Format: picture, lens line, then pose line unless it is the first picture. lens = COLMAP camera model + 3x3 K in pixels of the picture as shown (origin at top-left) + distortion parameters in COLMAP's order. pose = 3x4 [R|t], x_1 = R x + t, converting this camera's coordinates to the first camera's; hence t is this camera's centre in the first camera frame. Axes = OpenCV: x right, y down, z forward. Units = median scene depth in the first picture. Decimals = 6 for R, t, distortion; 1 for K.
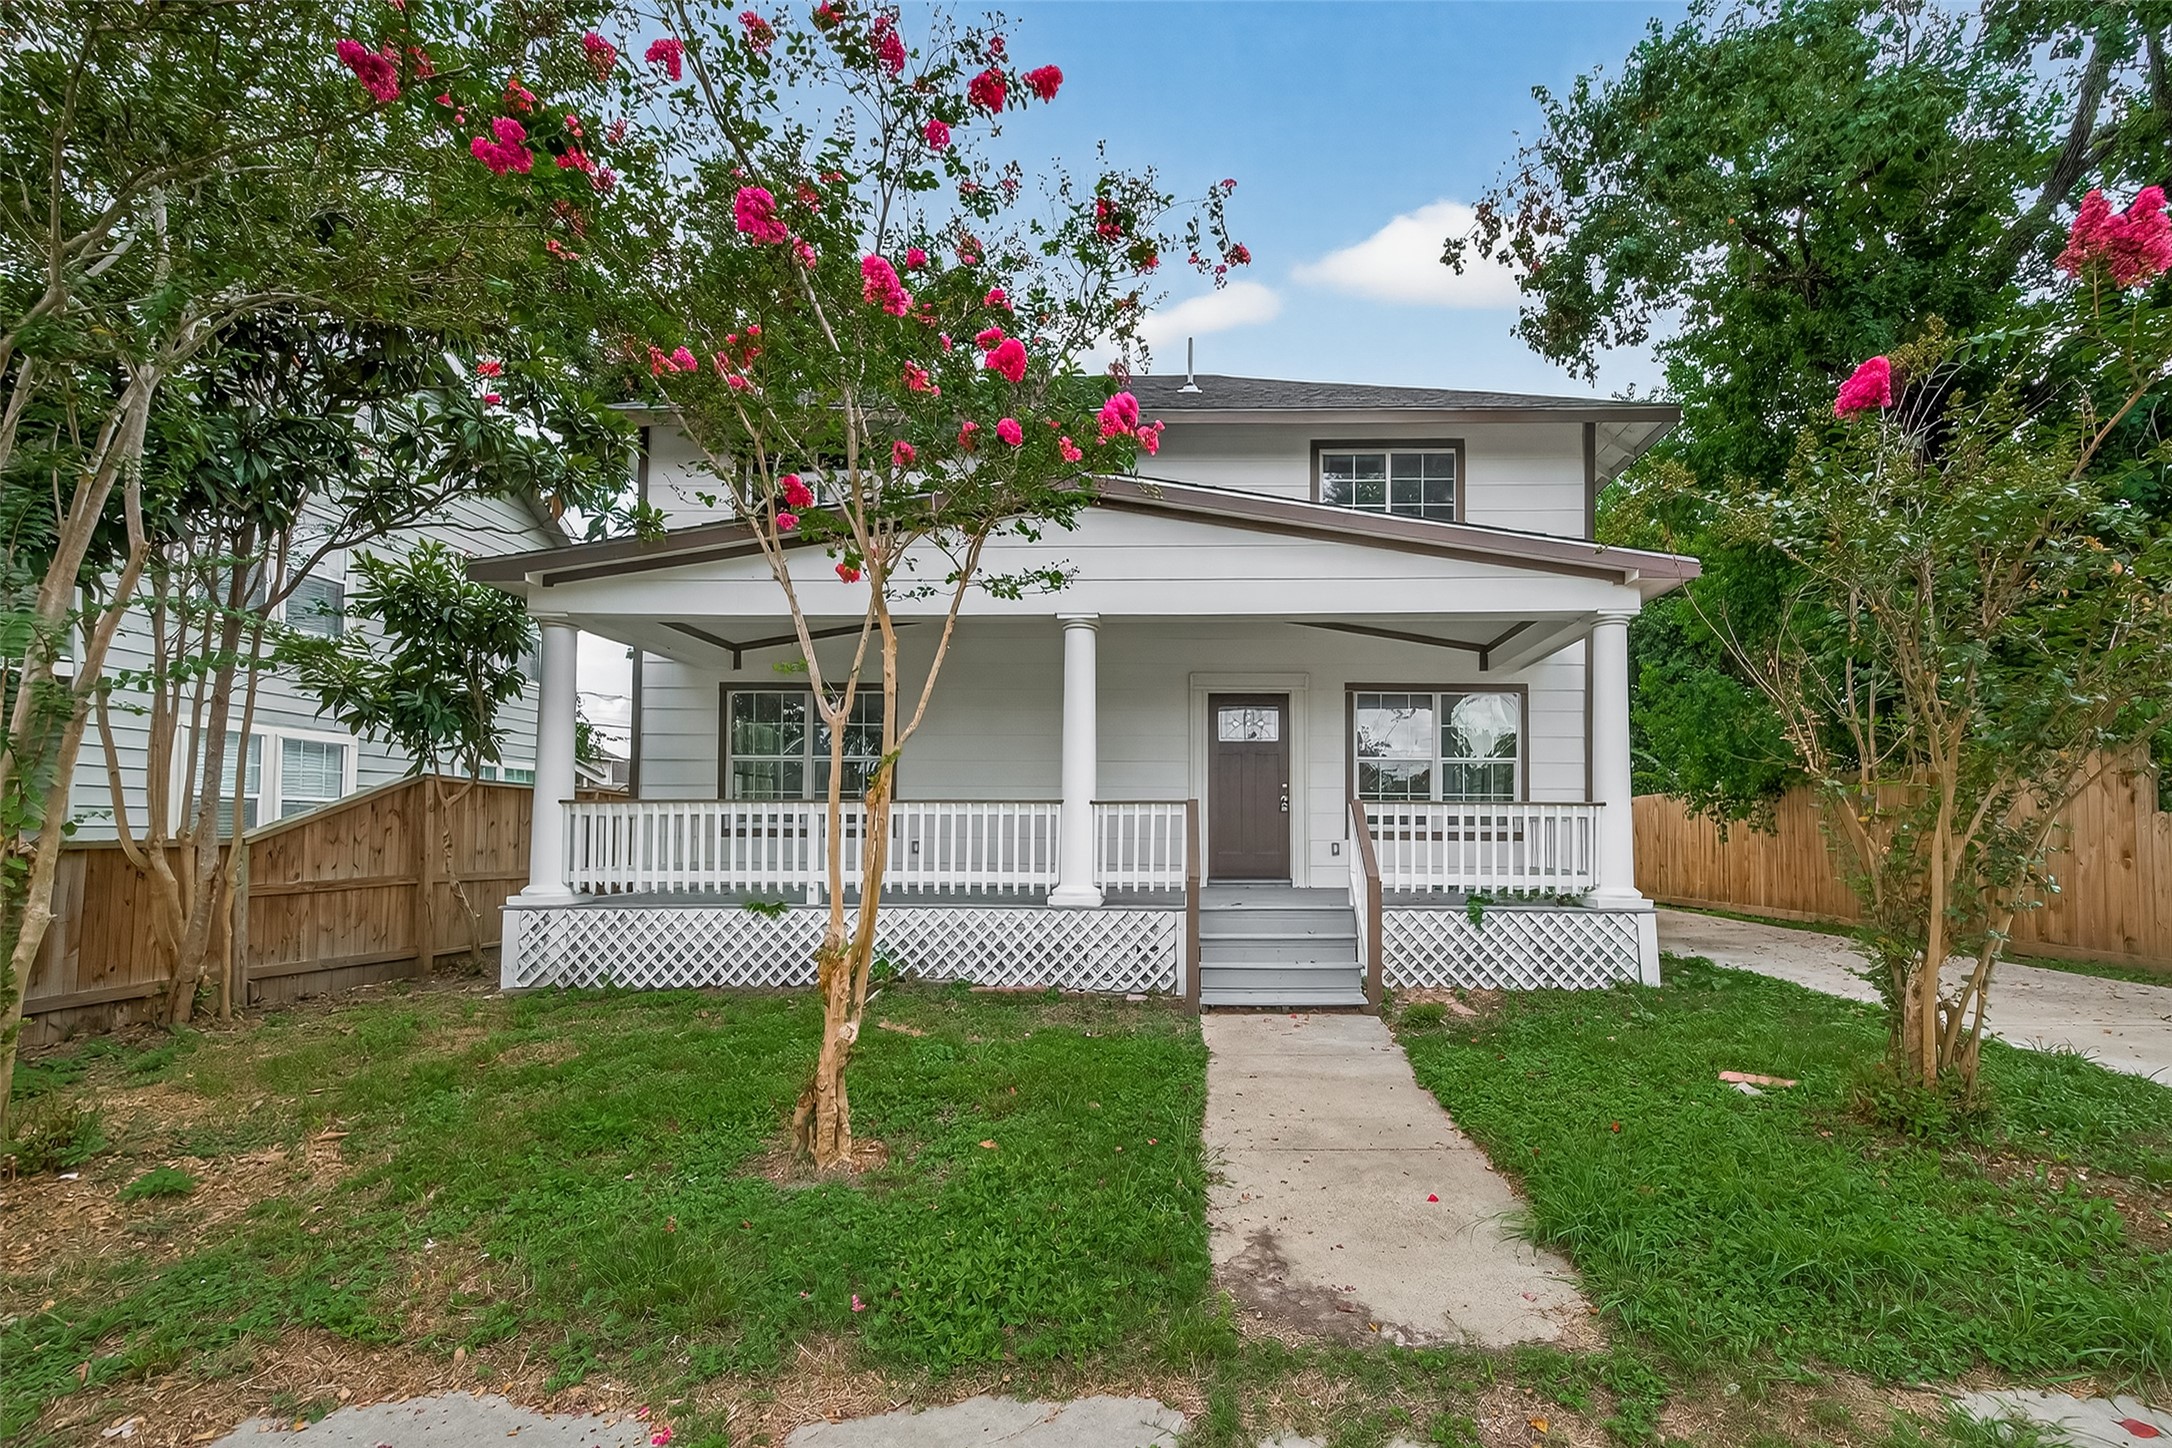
lens RADIAL K [[845.2, 0, 1086.0], [0, 845.2, 724.0], [0, 0, 1]] dist [0.001932, -0.000358]
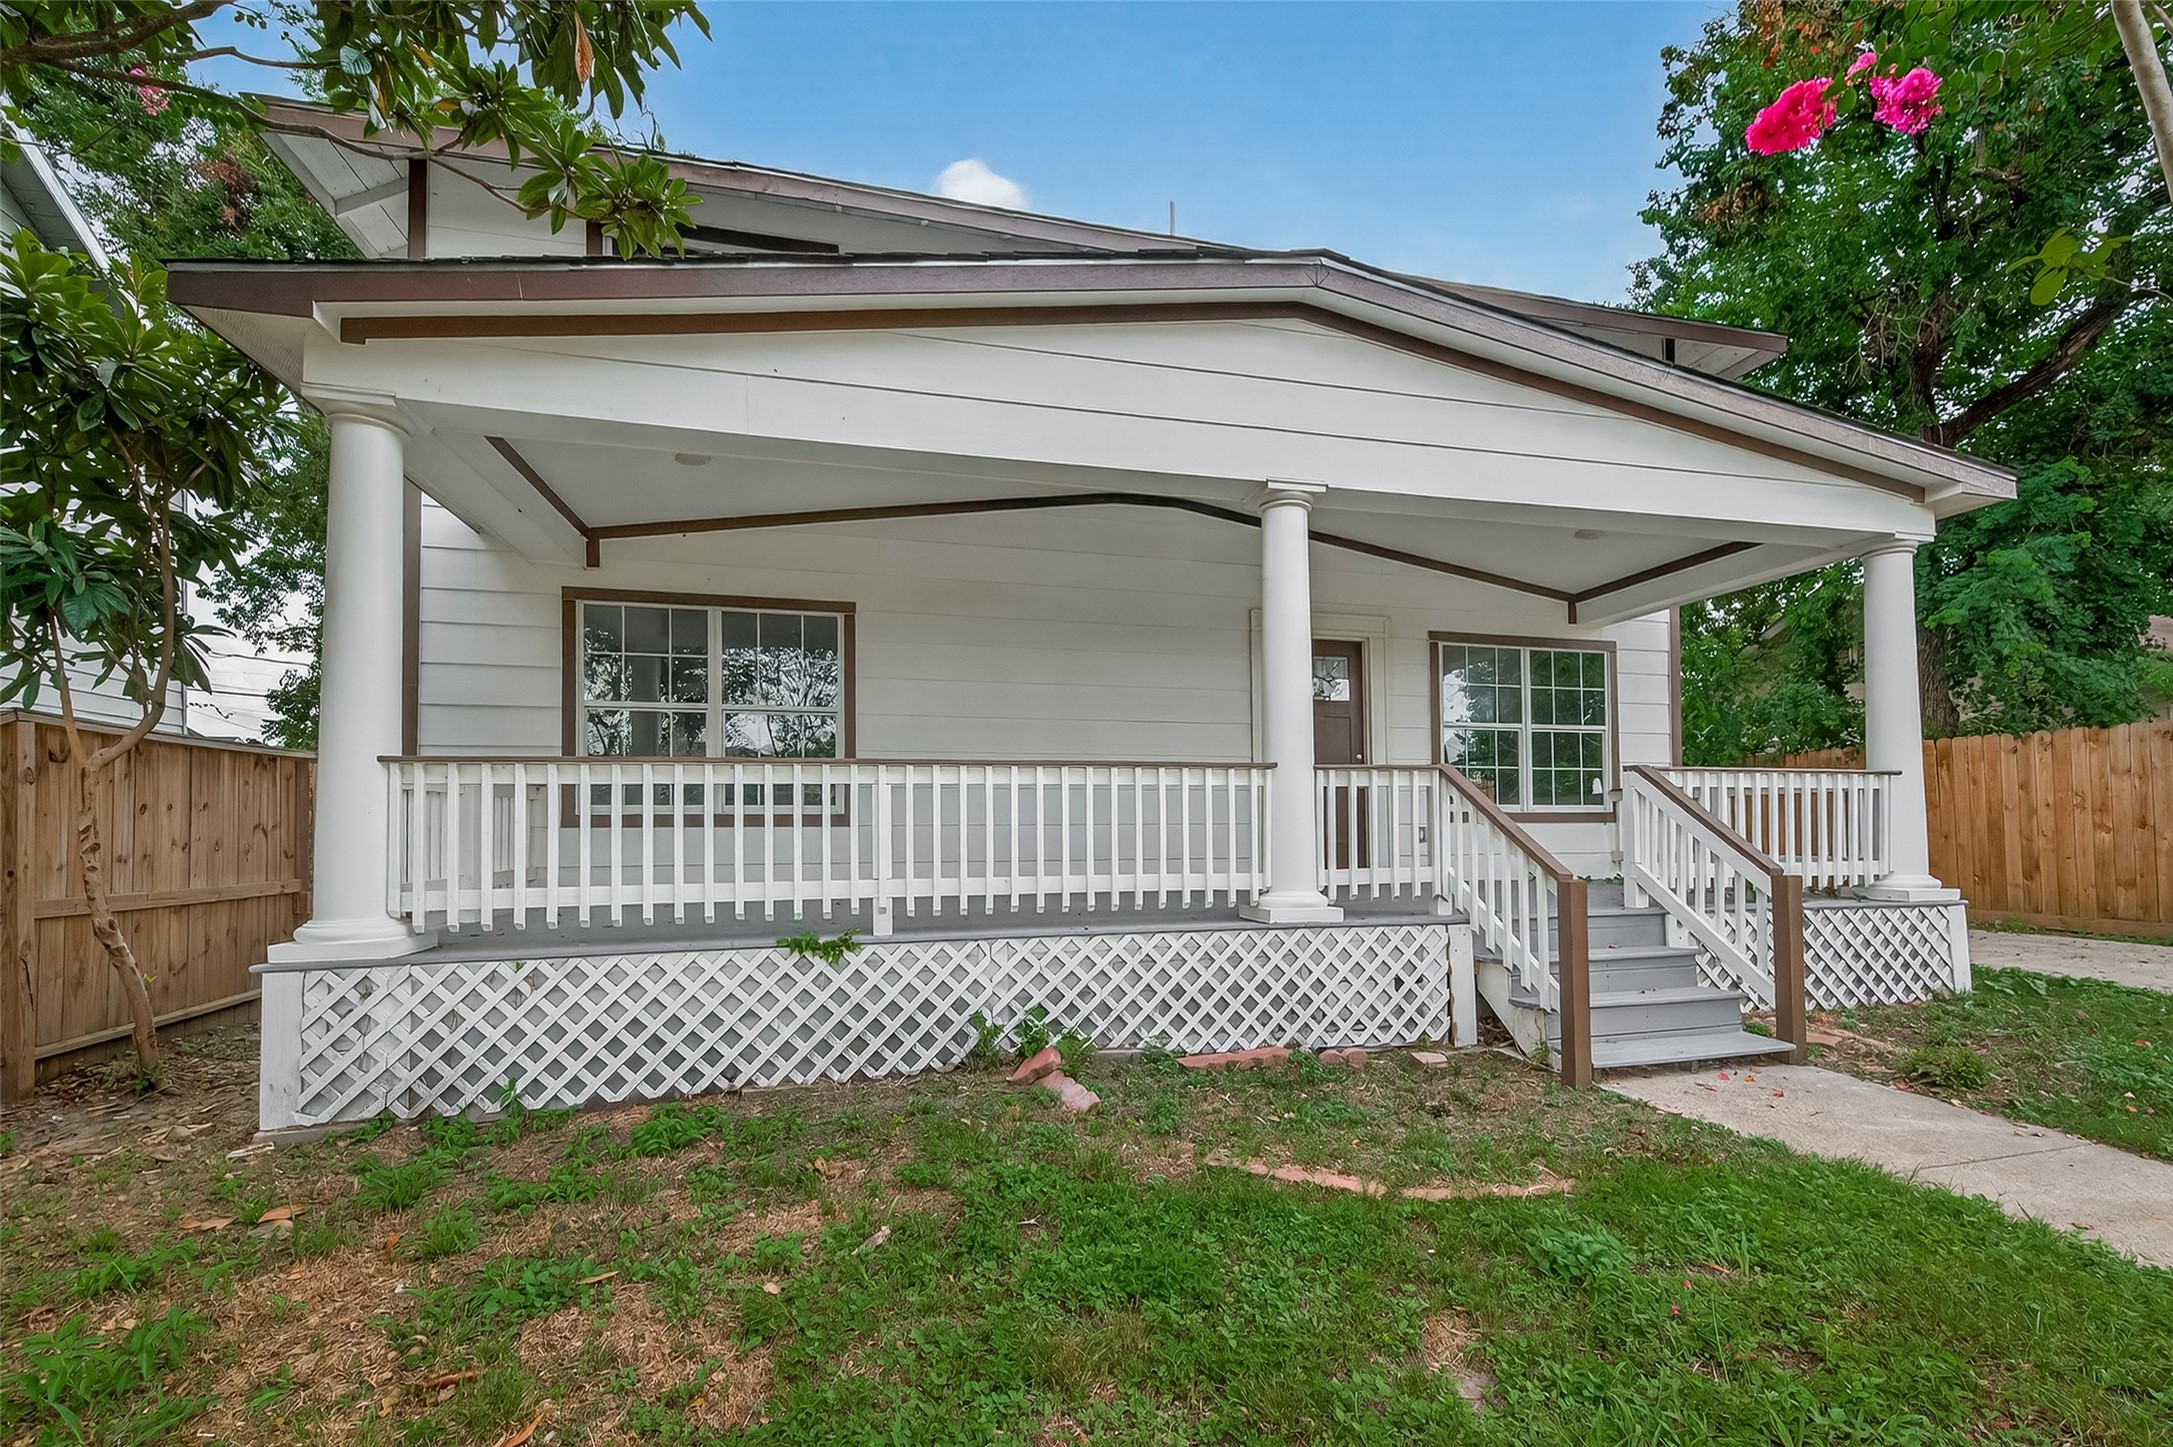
lens RADIAL K [[833.3, 0, 934.4], [0, 833.3, 743.4], [0, 0, 1]] dist [0.002153, -0.002799]
pose [[0.963594, 0.017468, 0.266800, -0.505511], [-0.024911, 0.999388, 0.024541, 0.071351], [-0.266208, -0.030294, 0.963439, 0.487291]]
